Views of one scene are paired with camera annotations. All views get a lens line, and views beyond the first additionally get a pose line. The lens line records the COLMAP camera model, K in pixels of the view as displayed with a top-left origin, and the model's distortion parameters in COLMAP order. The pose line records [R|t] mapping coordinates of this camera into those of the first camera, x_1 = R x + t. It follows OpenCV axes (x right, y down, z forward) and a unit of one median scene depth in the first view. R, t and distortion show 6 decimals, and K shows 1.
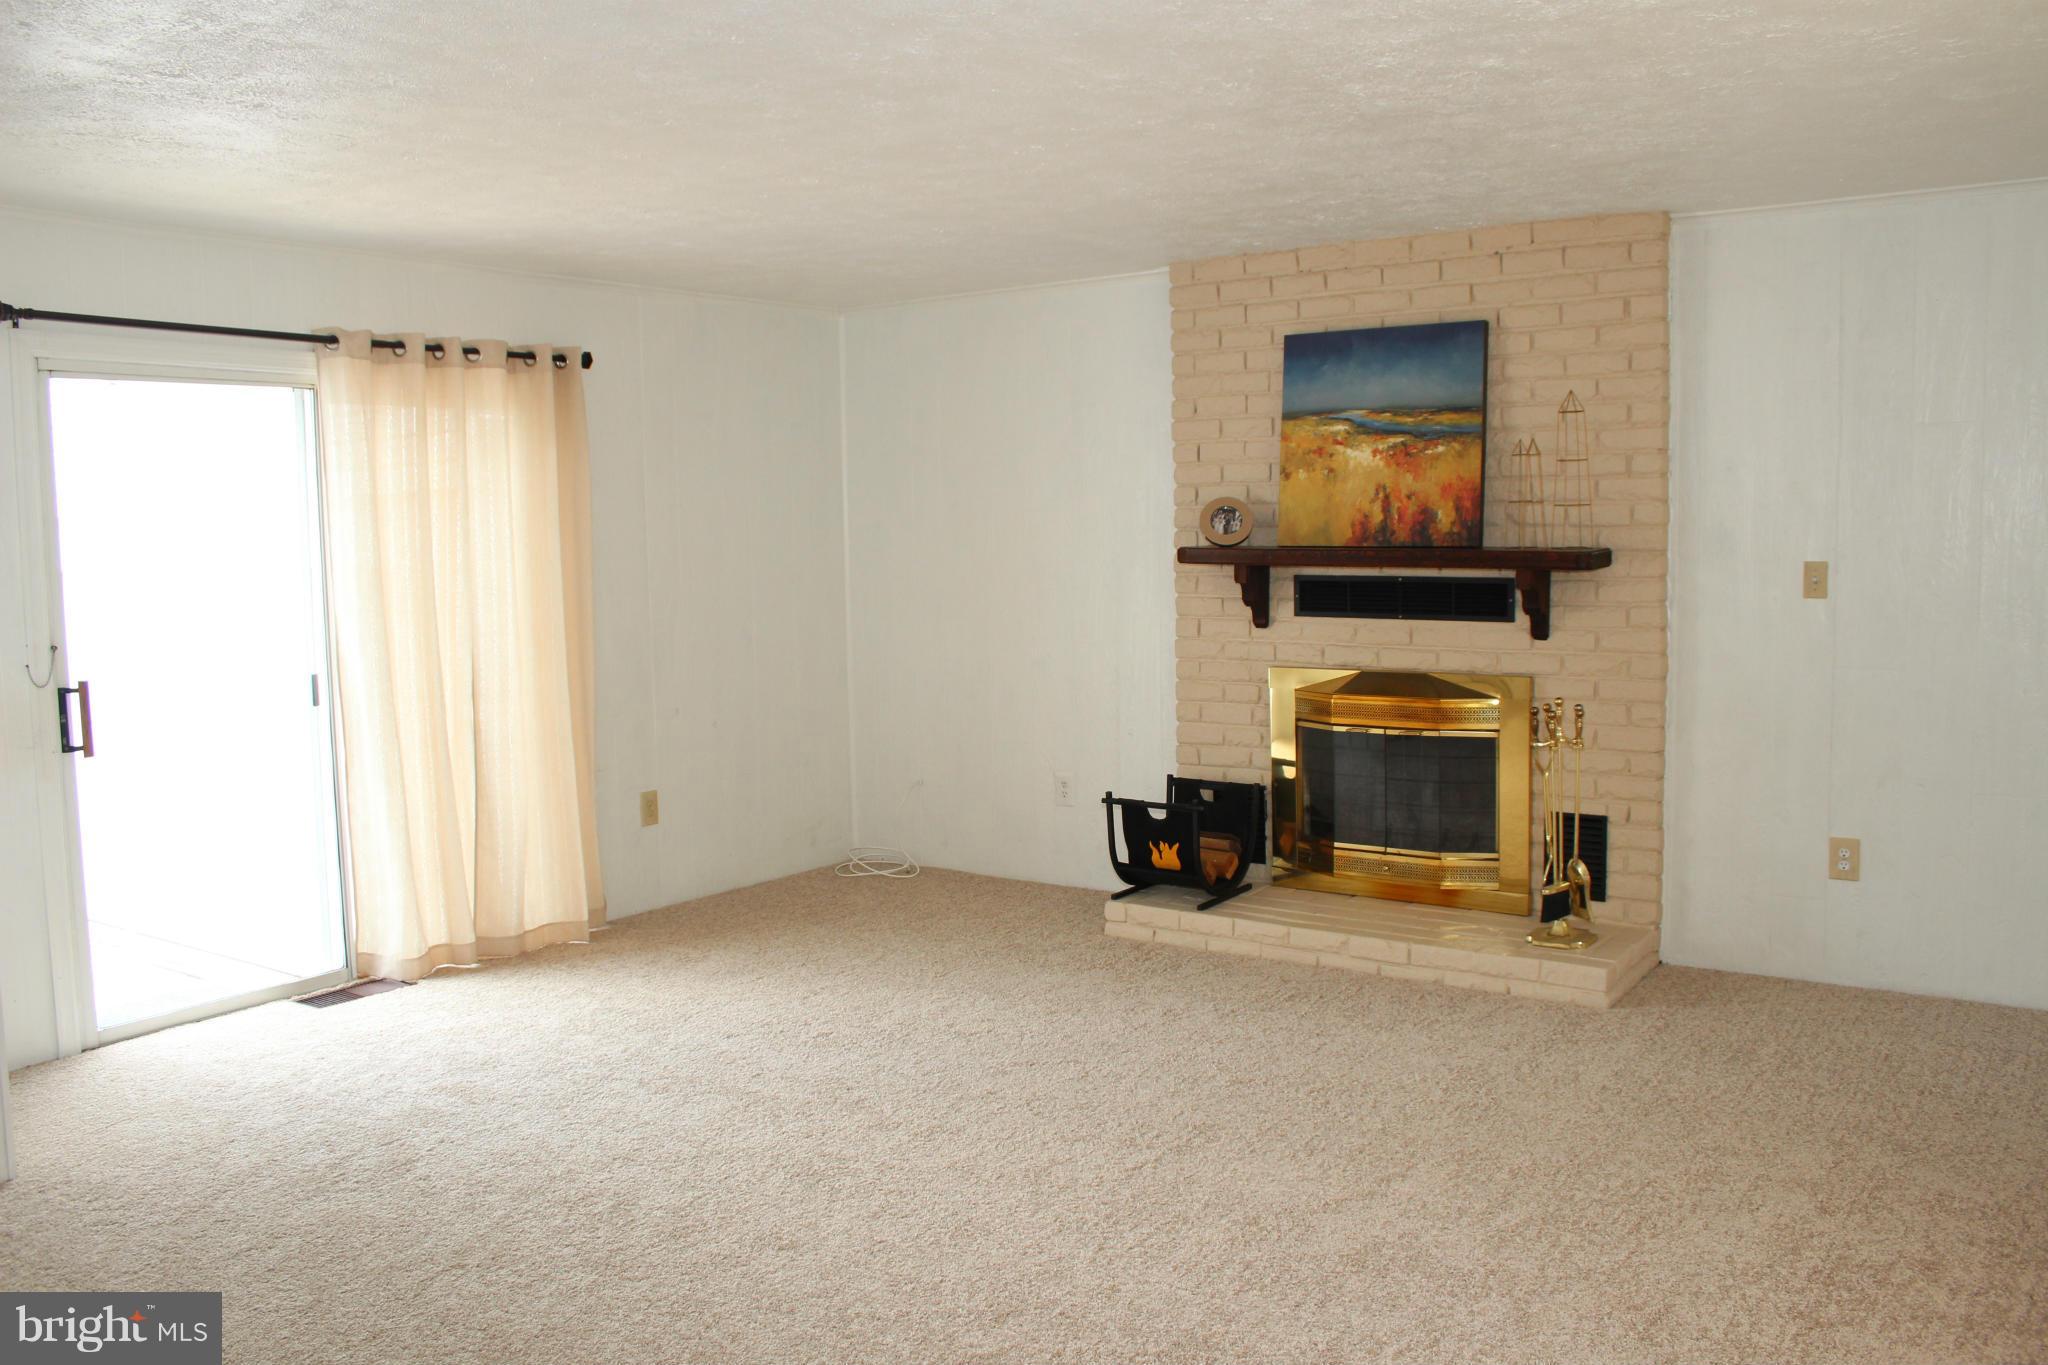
lens RADIAL K [[1778.5, 0, 1033.9], [0, 1778.5, 674.3], [0, 0, 1]] dist [-0.038209, 0.012171]
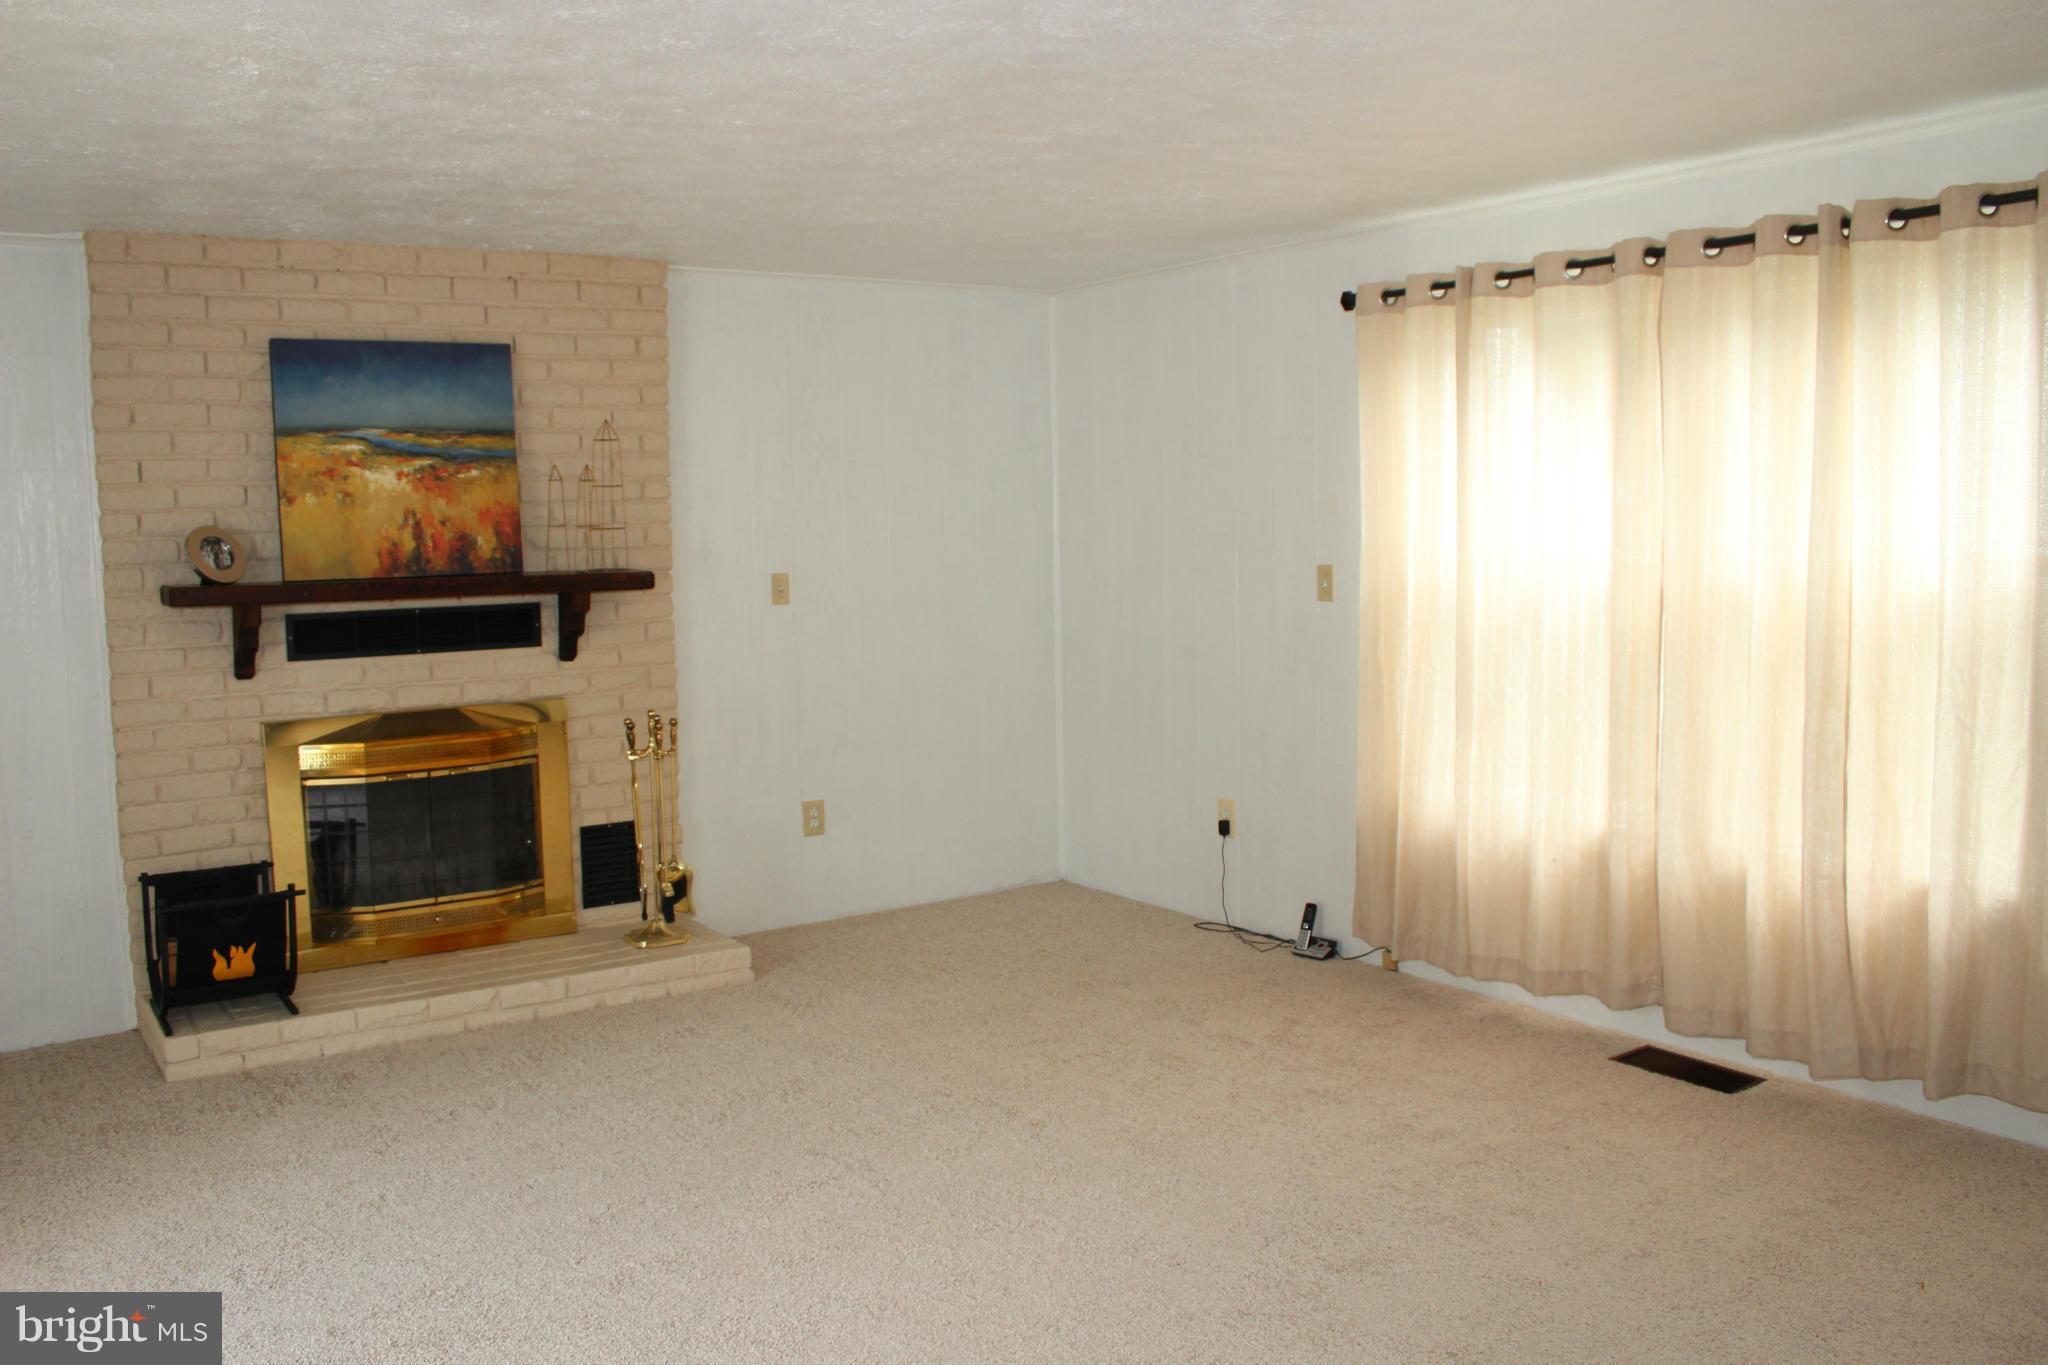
lens RADIAL K [[1778.5, 0, 1033.9], [0, 1778.5, 674.3], [0, 0, 1]] dist [-0.038209, 0.012171]
pose [[0.373114, -0.081984, 0.924156, -0.546933], [0.100860, 0.993769, 0.047439, -0.032491], [-0.922287, 0.075510, 0.379058, 0.354730]]
